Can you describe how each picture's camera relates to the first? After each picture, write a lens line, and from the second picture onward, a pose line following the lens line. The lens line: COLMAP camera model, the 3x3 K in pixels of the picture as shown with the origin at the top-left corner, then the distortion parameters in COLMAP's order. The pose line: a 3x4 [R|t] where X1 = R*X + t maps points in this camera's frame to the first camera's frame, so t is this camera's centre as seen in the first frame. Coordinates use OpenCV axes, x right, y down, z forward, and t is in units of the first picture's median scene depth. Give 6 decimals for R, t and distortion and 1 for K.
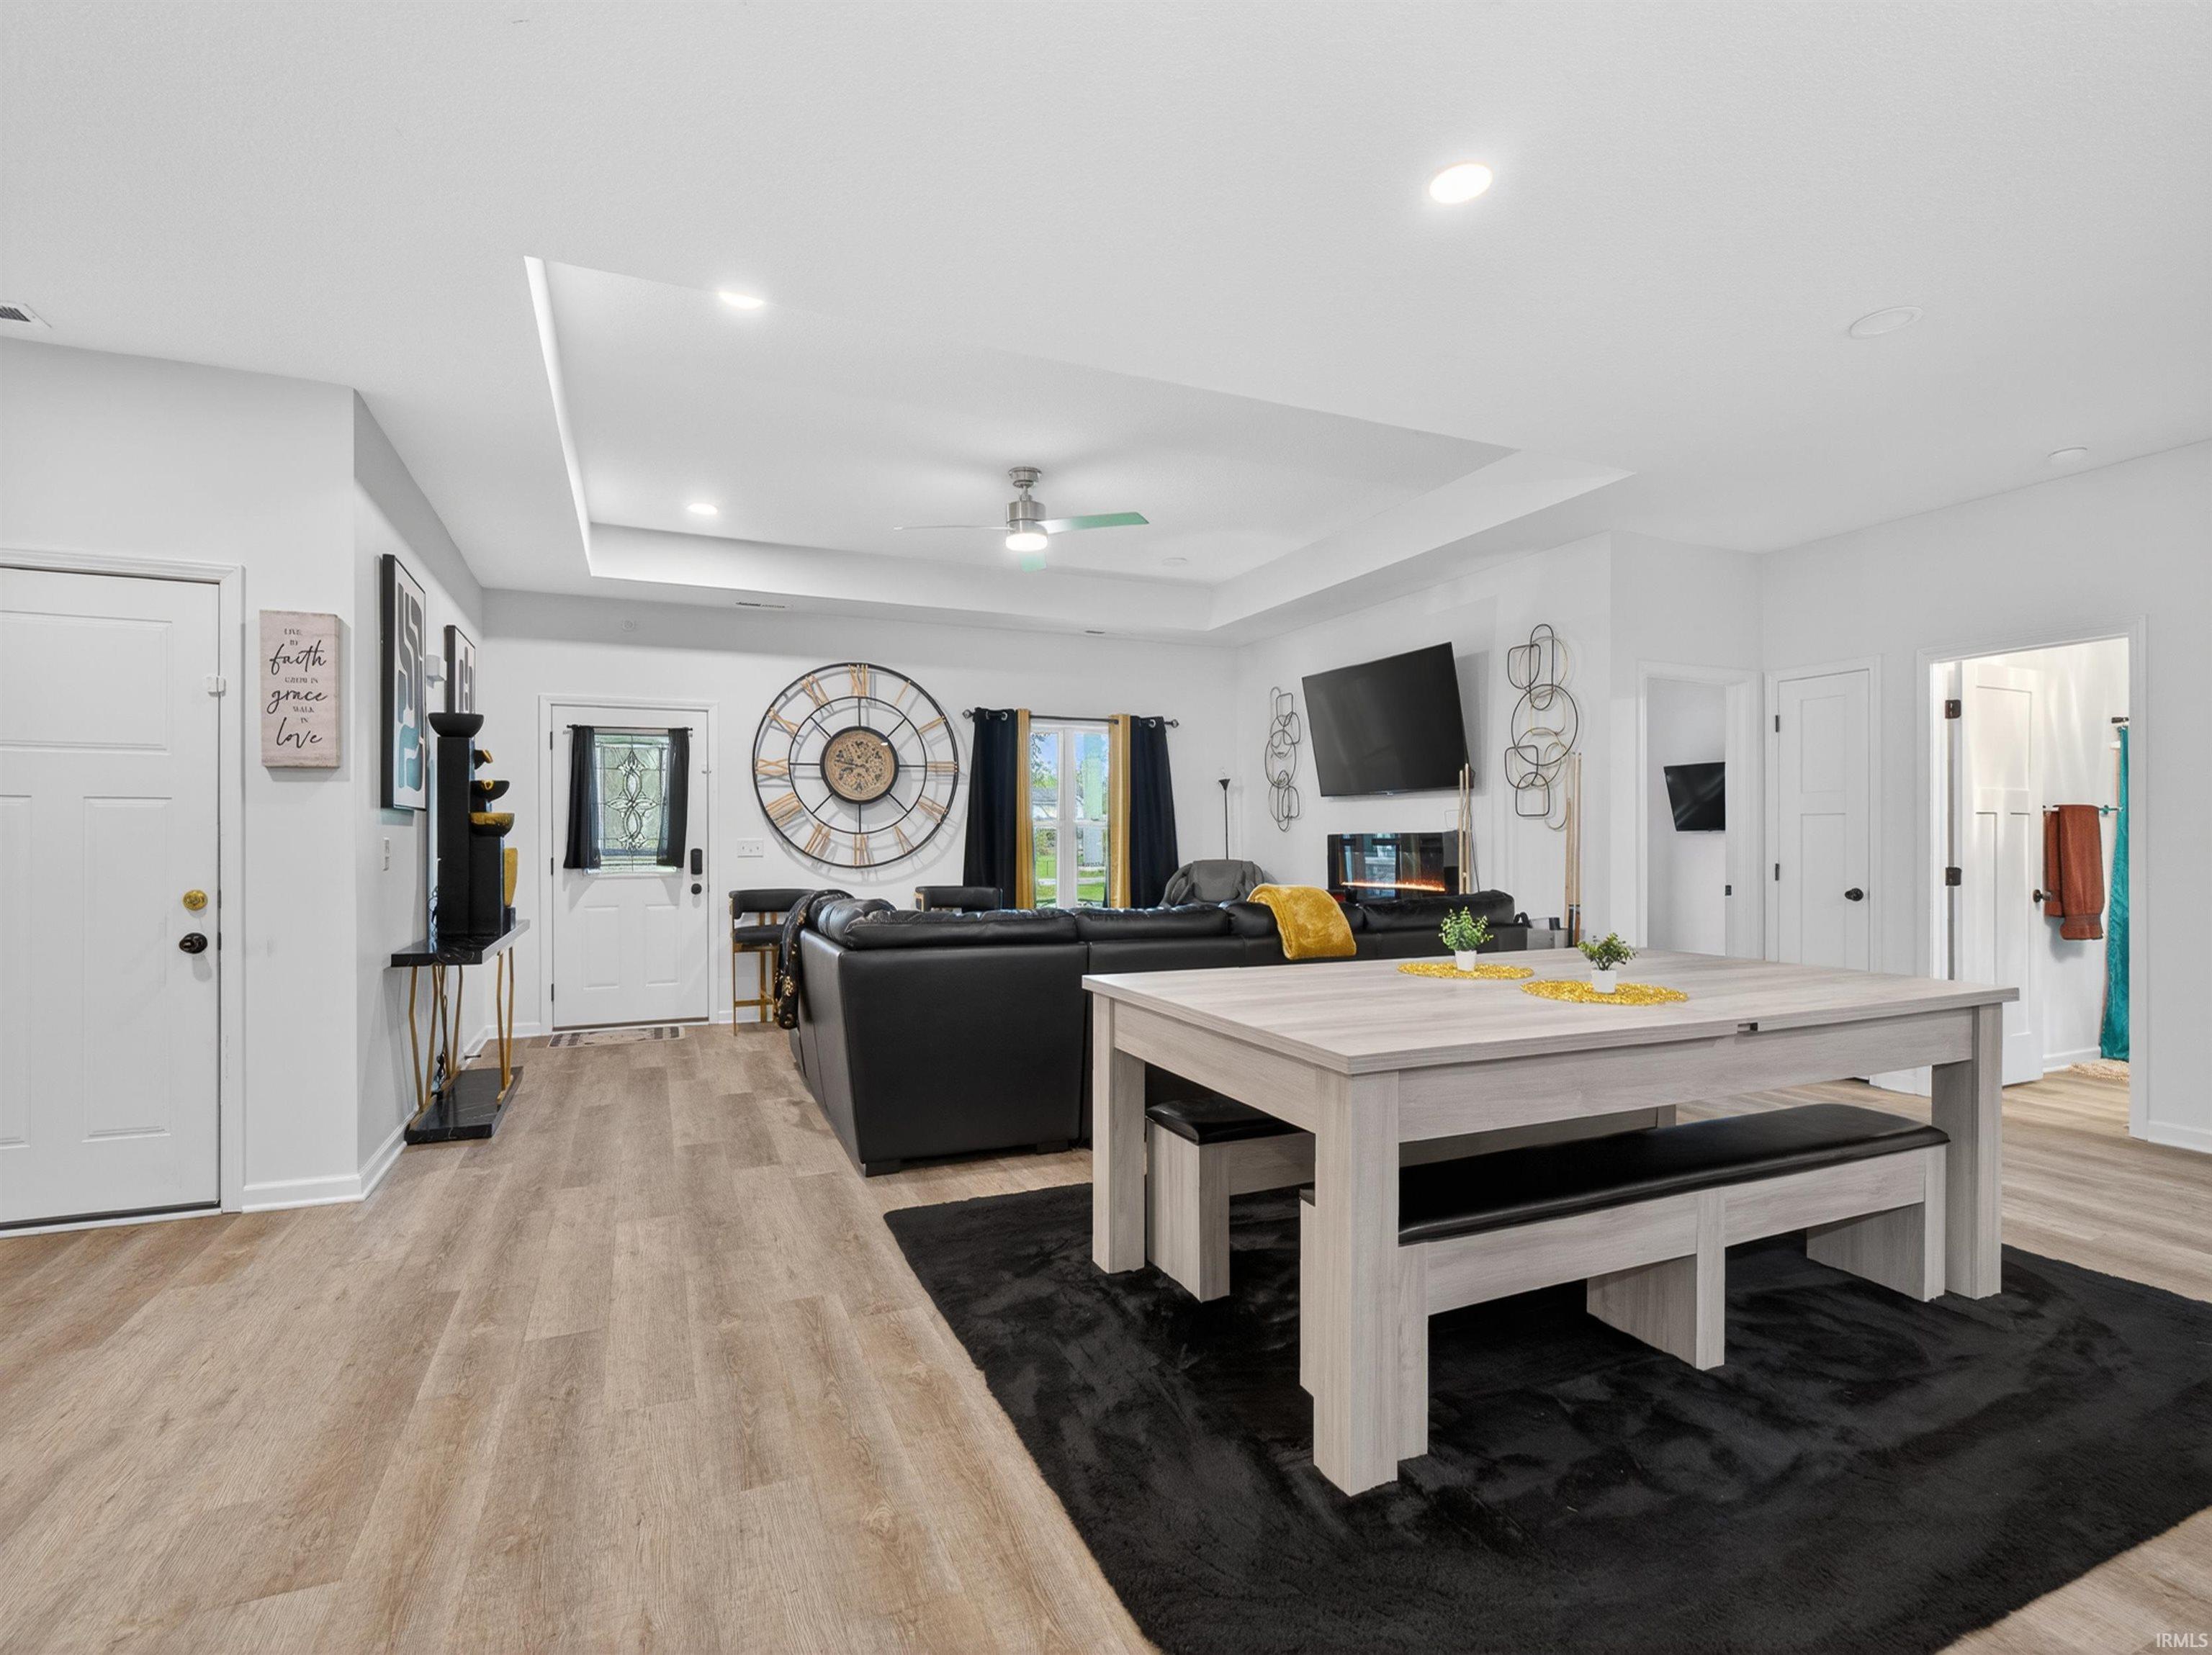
lens RADIAL K [[1046.4, 0, 1093.1], [0, 1046.4, 834.4], [0, 0, 1]] dist [-0.003210, 0.000050]
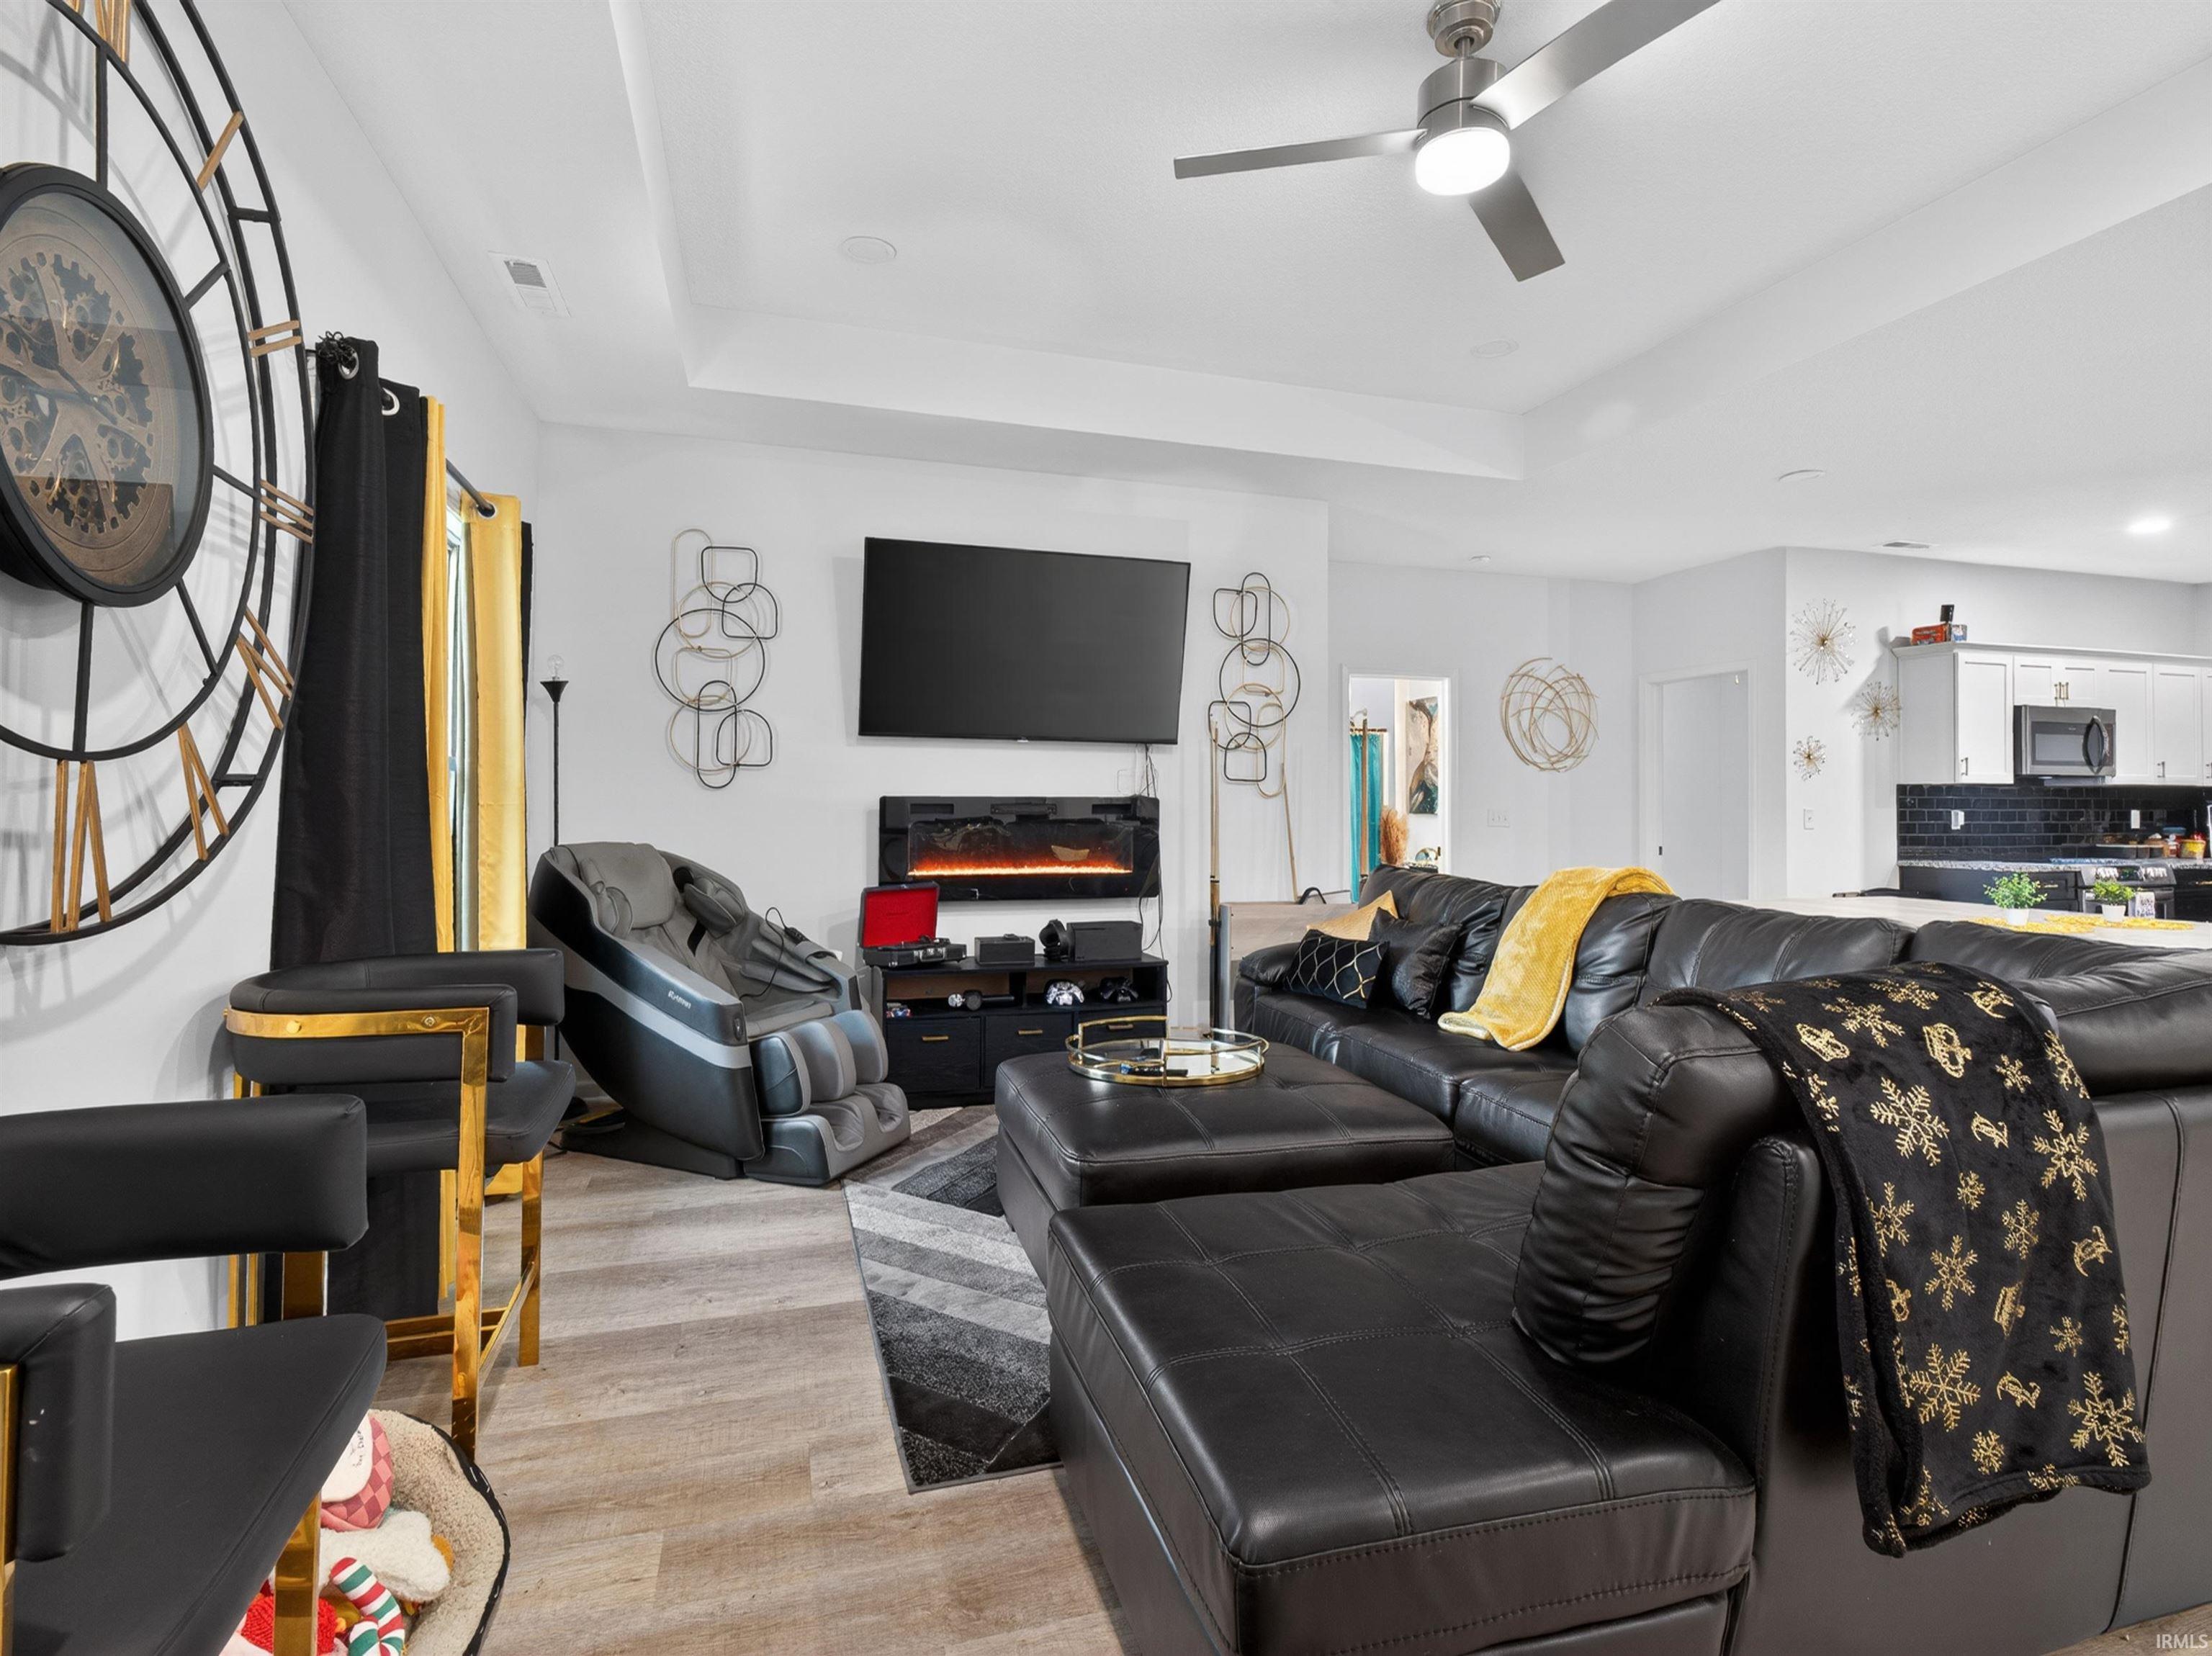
lens RADIAL K [[1063.8, 0, 1084.3], [0, 1063.8, 788.1], [0, 0, 1]] dist [-0.002017, -0.000088]
pose [[0.114738, 0.020519, 0.993184, -0.453456], [-0.010742, 0.999754, -0.019413, 0.006347], [-0.993338, -0.008442, 0.114930, 0.929619]]
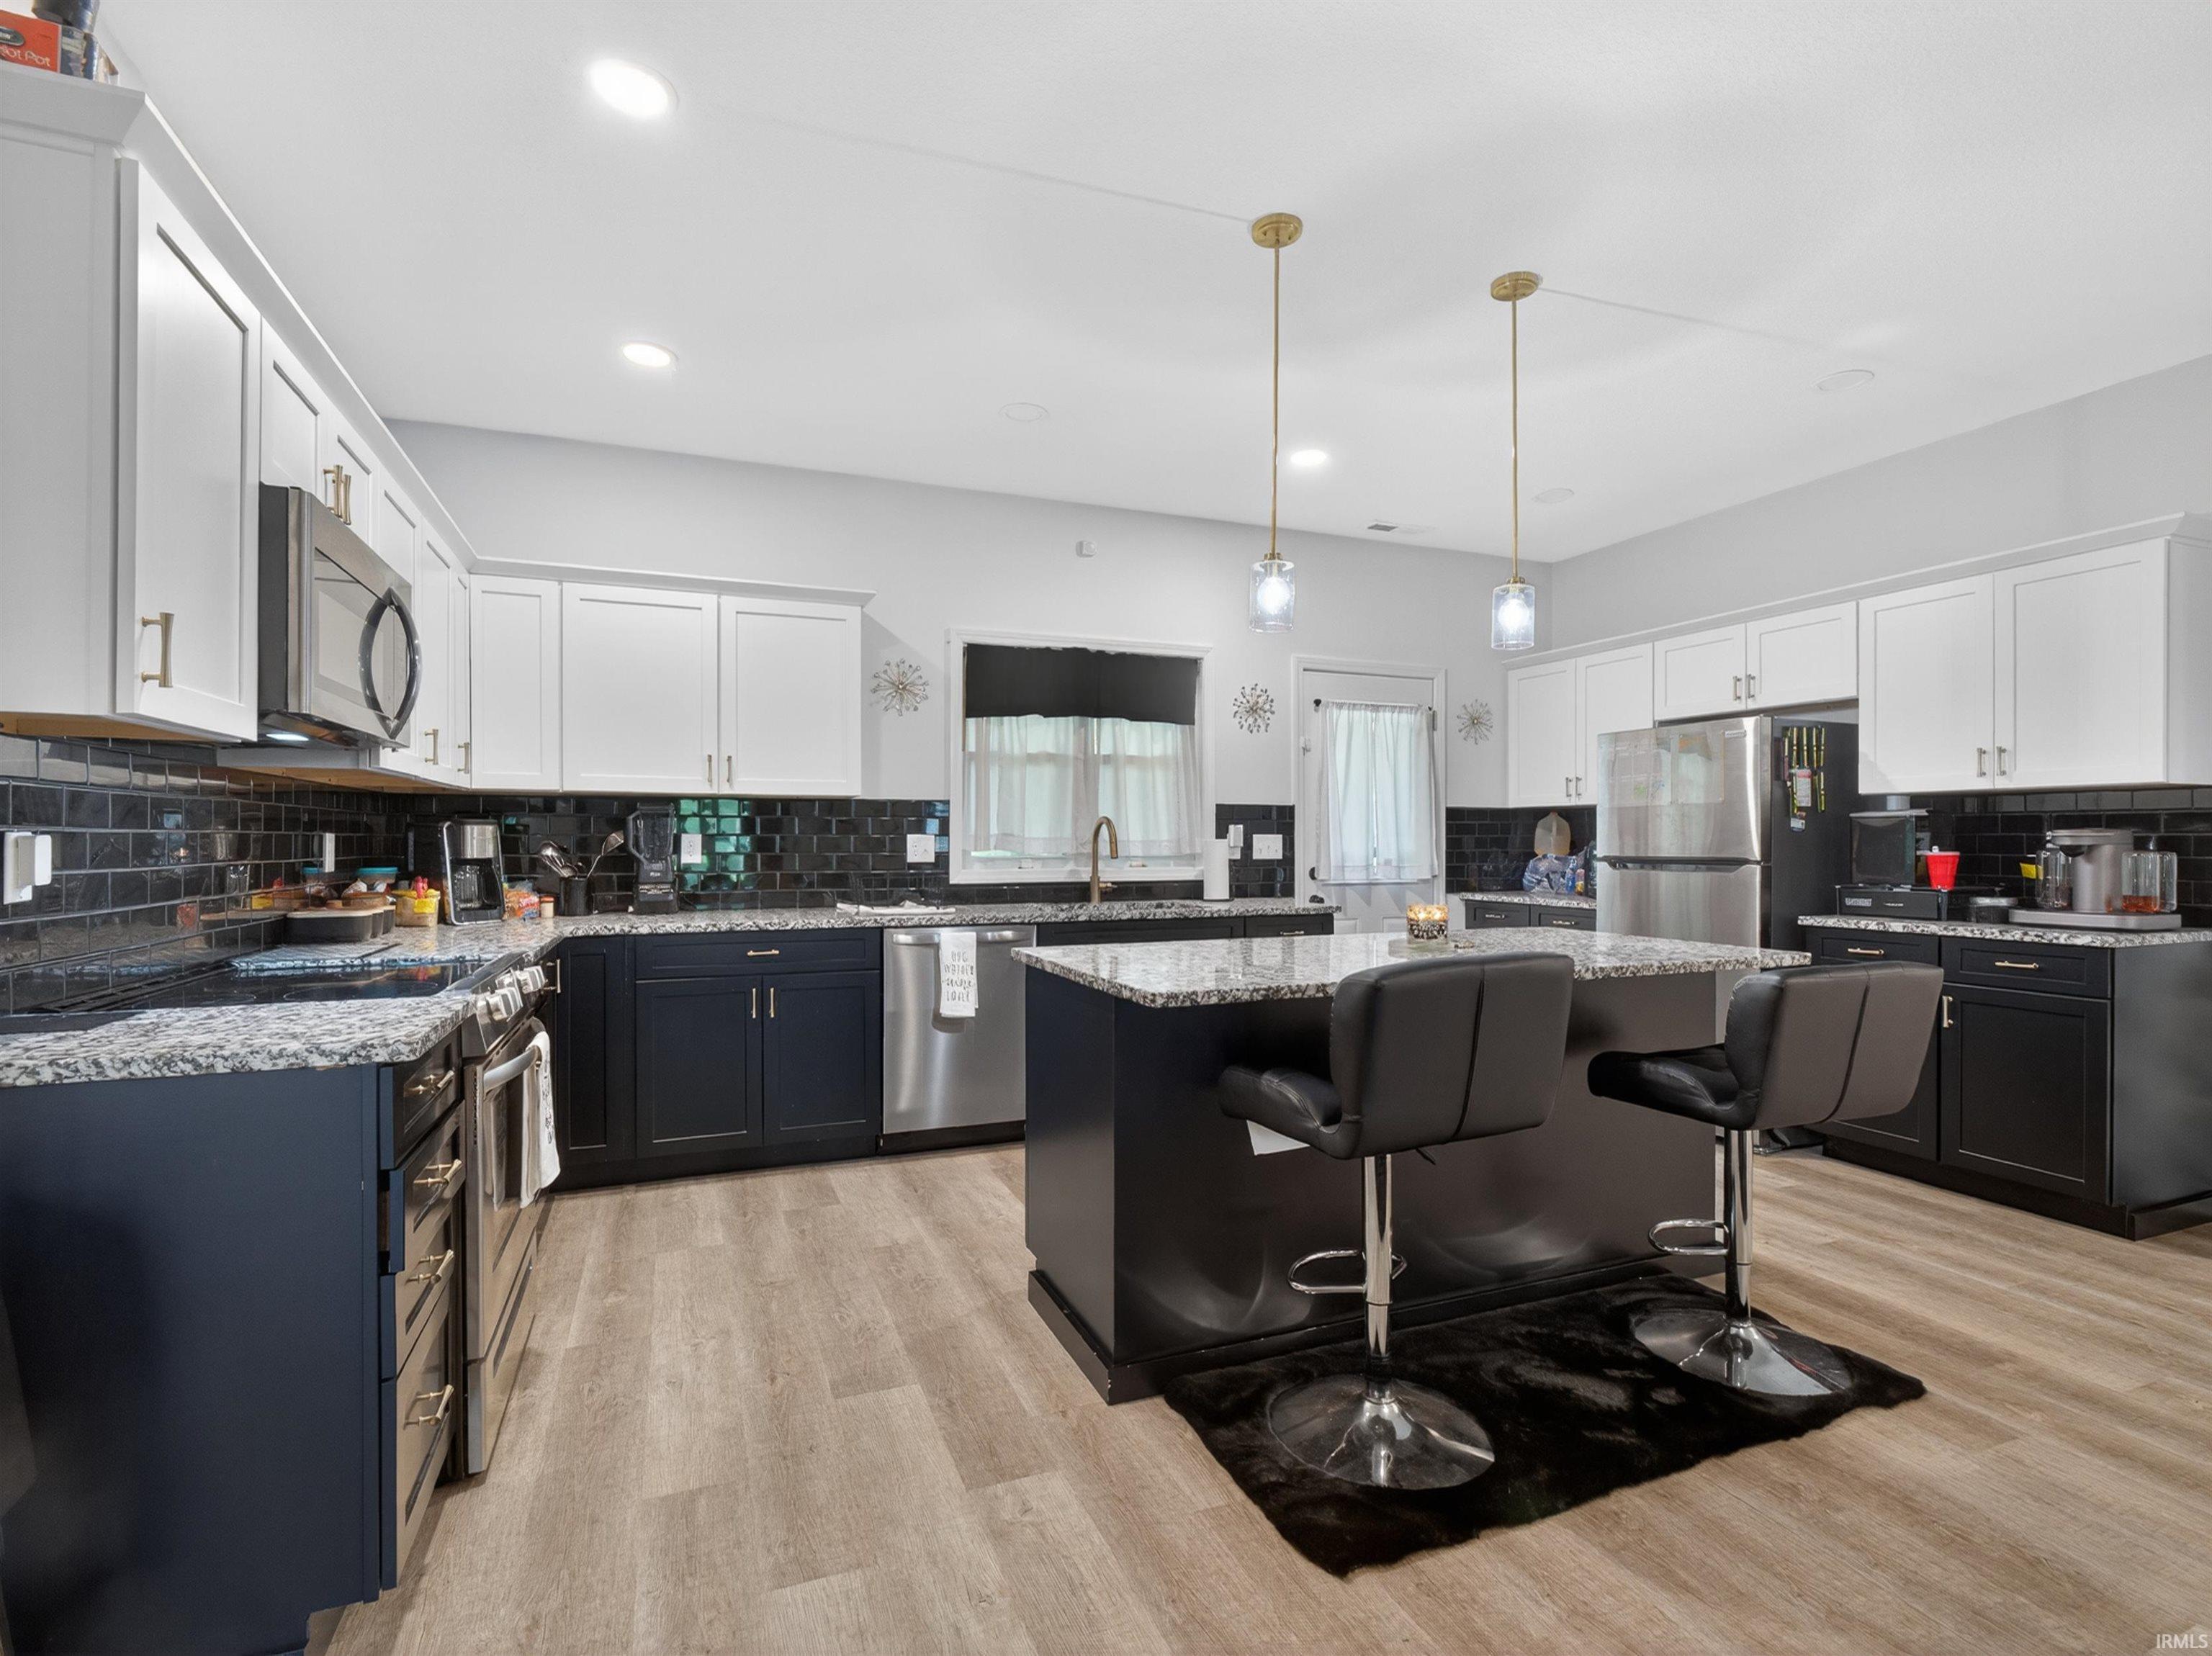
lens RADIAL K [[1048.7, 0, 1095.0], [0, 1048.7, 841.5], [0, 0, 1]] dist [-0.002139, 0.000035]
pose [[-0.999673, 0.001760, 0.025510, 0.394063], [0.001667, 0.999992, -0.003699, 0.002874], [-0.025517, -0.003656, -0.999668, 0.465865]]
